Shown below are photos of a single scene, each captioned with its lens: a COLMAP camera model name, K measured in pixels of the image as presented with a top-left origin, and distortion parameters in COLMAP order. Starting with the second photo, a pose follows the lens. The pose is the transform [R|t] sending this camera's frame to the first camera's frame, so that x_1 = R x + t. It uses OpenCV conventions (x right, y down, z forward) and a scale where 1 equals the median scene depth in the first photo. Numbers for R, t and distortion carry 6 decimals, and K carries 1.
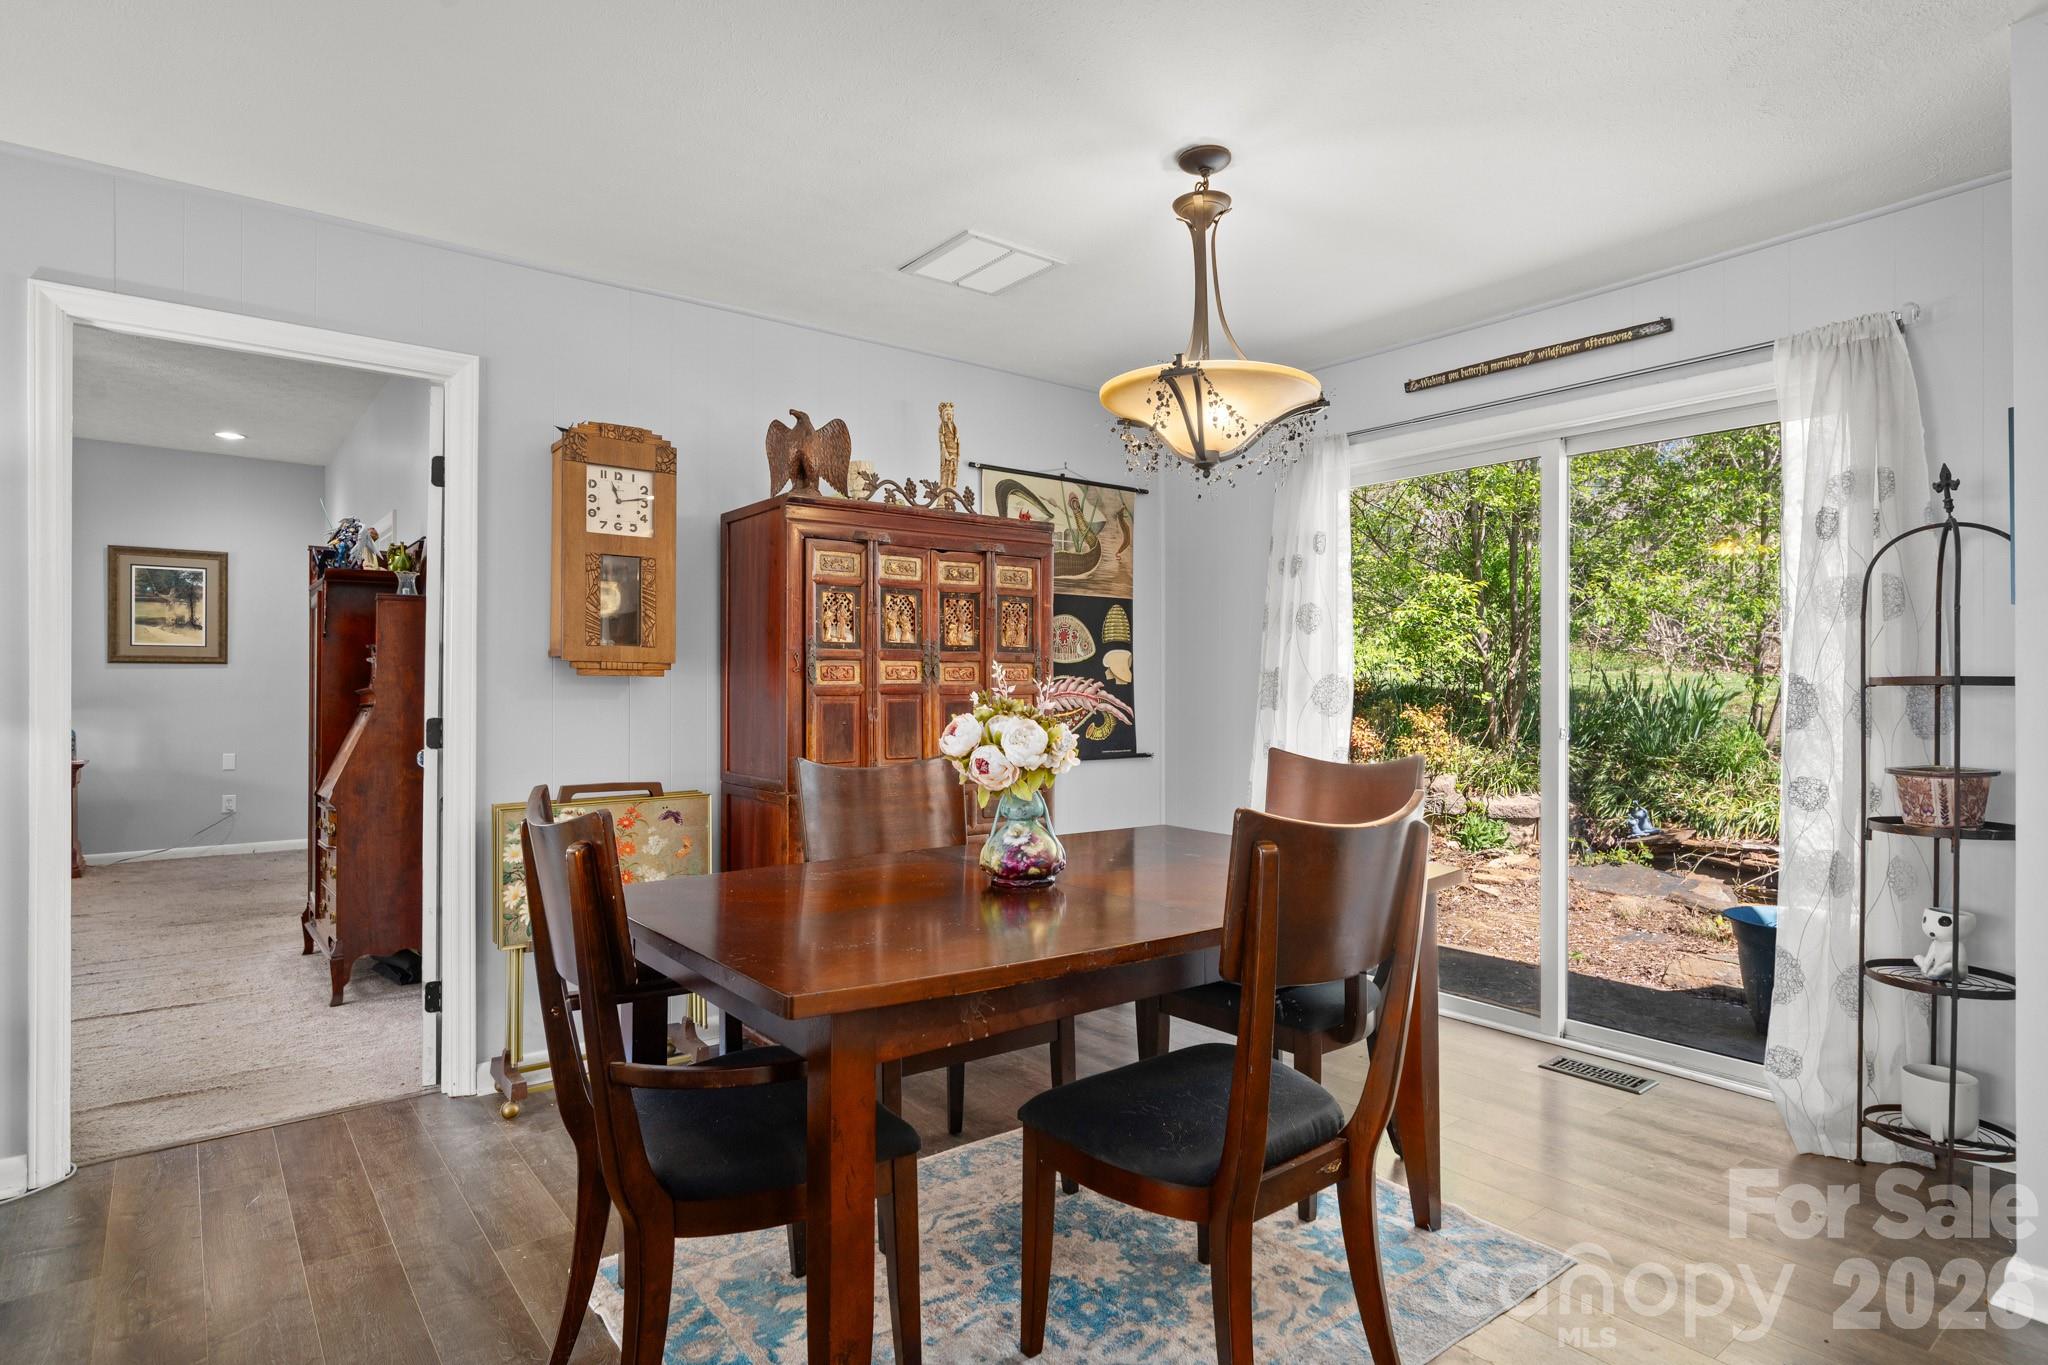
lens RADIAL K [[1079.2, 0, 1024.0], [0, 1079.2, 682.5], [0, 0, 1]] dist [0.002018, 0.001033]
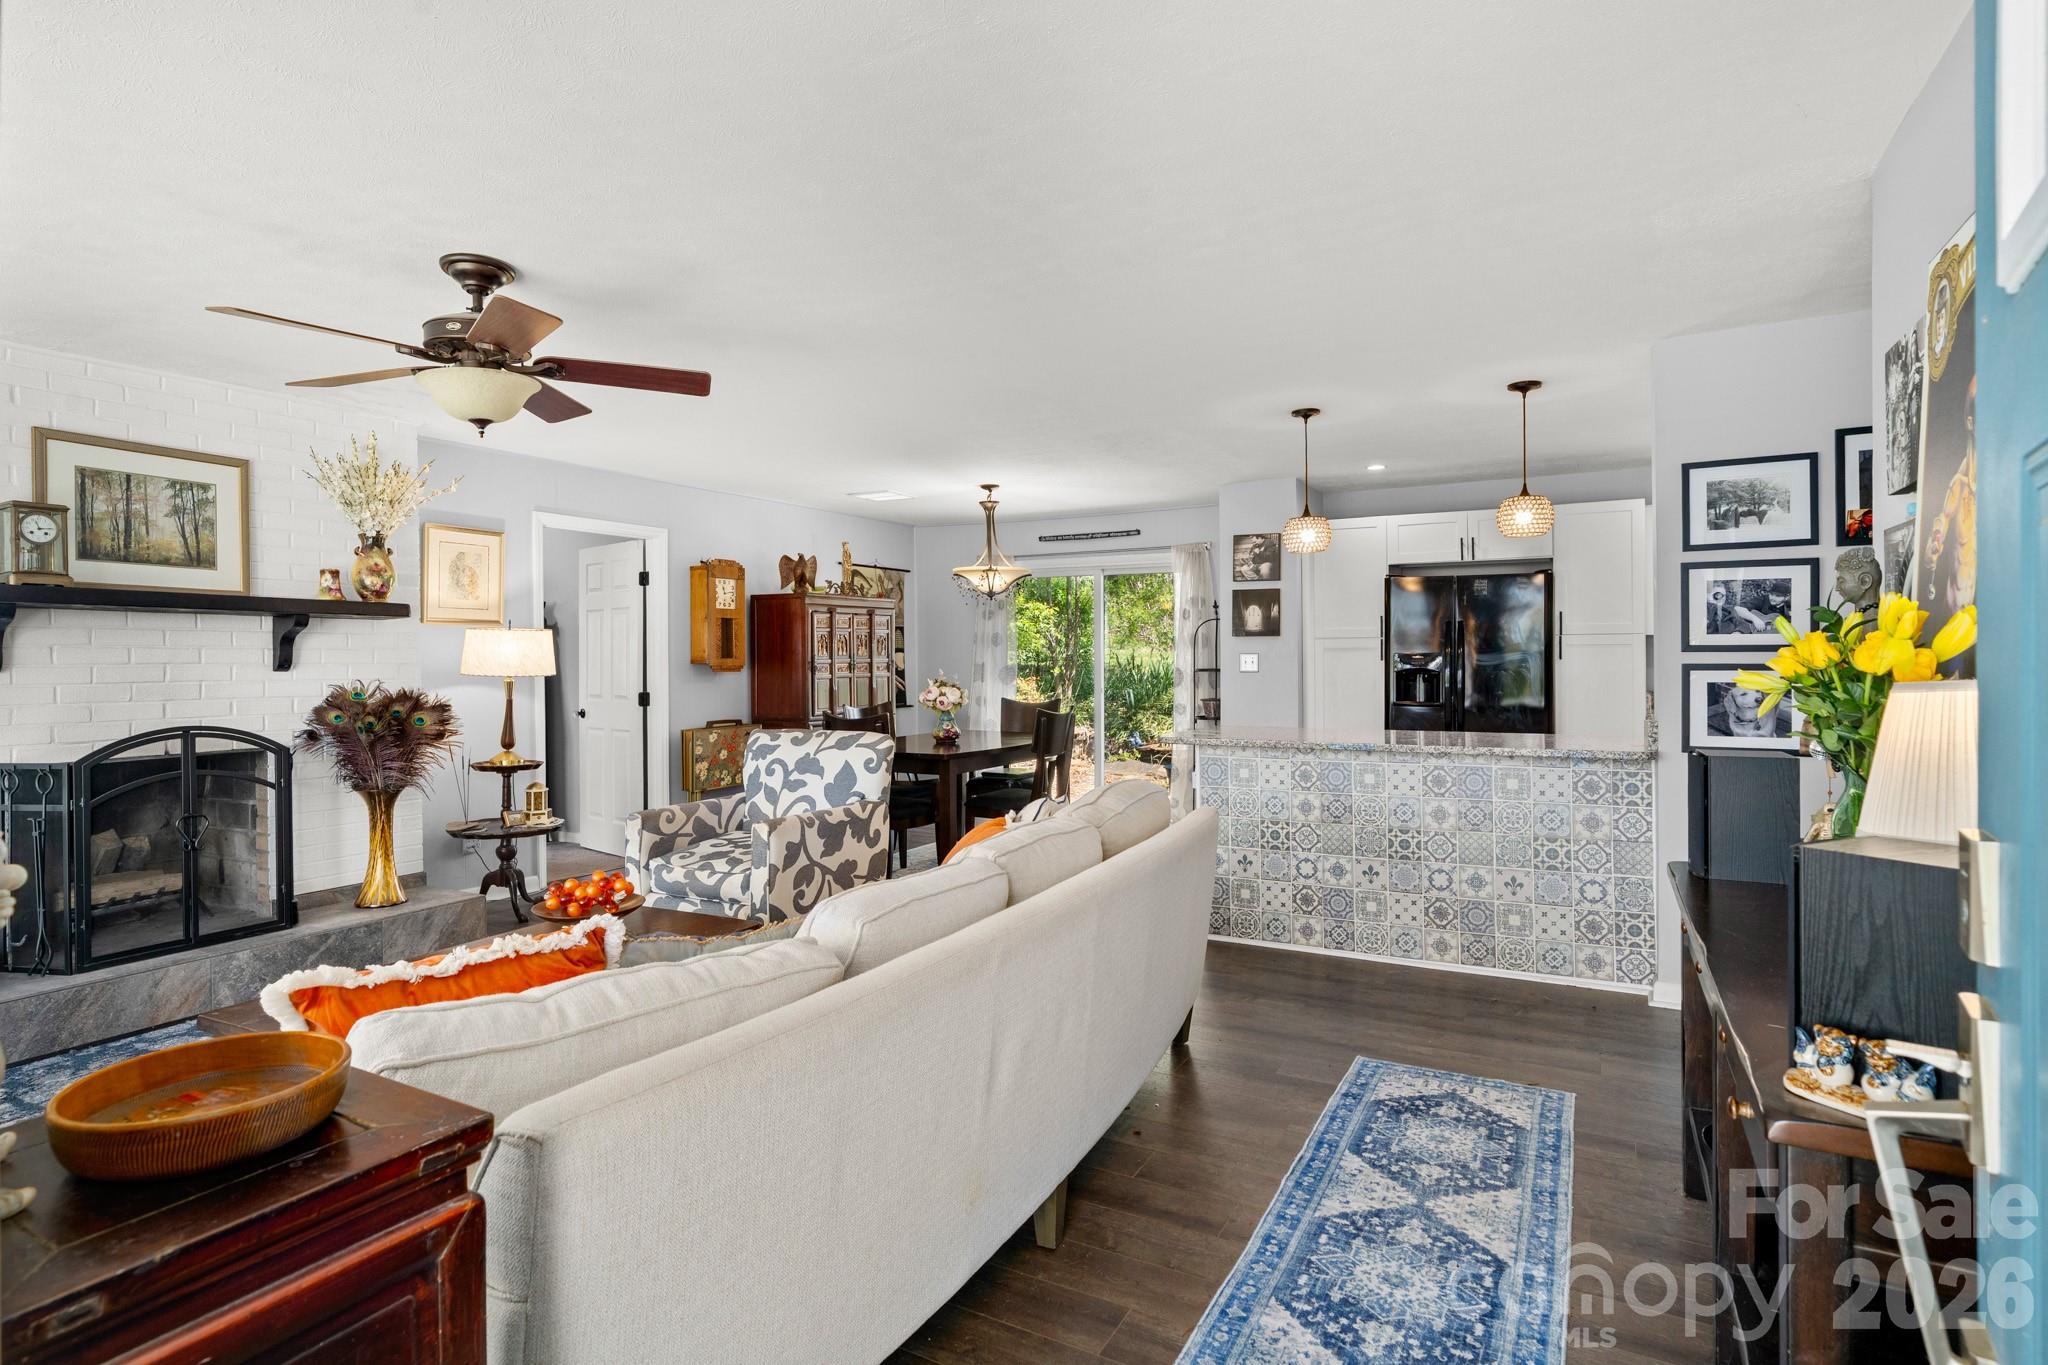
lens RADIAL K [[1052.6, 0, 1021.3], [0, 1052.6, 661.0], [0, 0, 1]] dist [-0.003493, -0.000130]
pose [[0.921090, -0.007165, 0.389283, -0.569407], [0.003879, 0.999950, 0.009226, -0.039998], [-0.389330, -0.006988, 0.921072, -1.070564]]
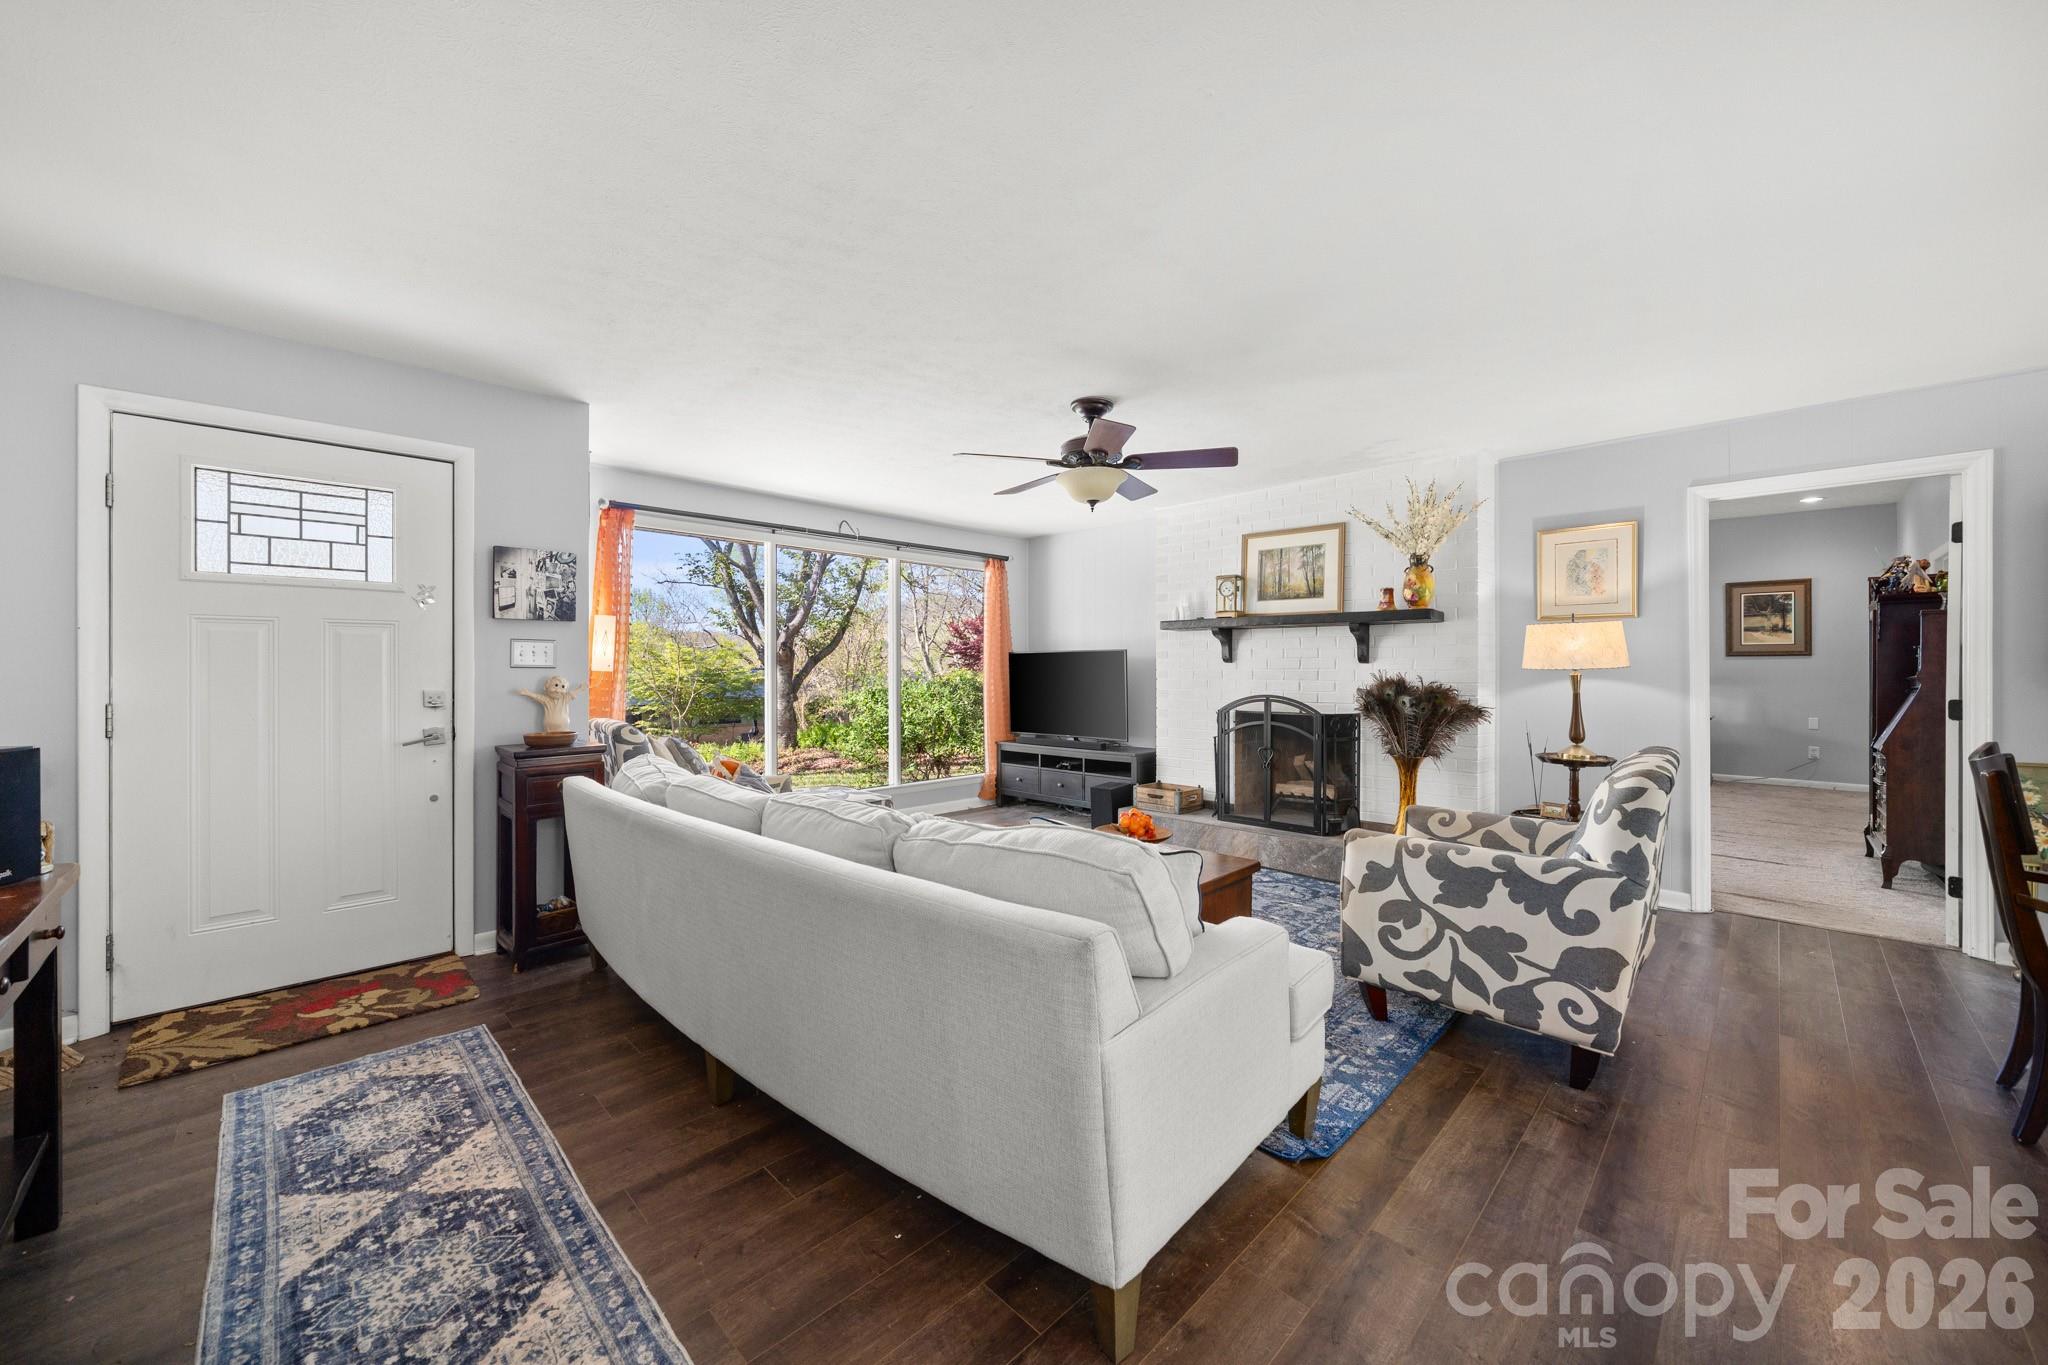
lens RADIAL K [[755.6, 0, 1014.8], [0, 755.6, 667.0], [0, 0, 1]] dist [-0.008384, 0.000370]
pose [[0.109535, -0.002820, -0.993979, 0.284879], [0.007269, 0.999972, -0.002036, -0.015939], [0.993956, -0.007002, 0.109553, -0.339782]]
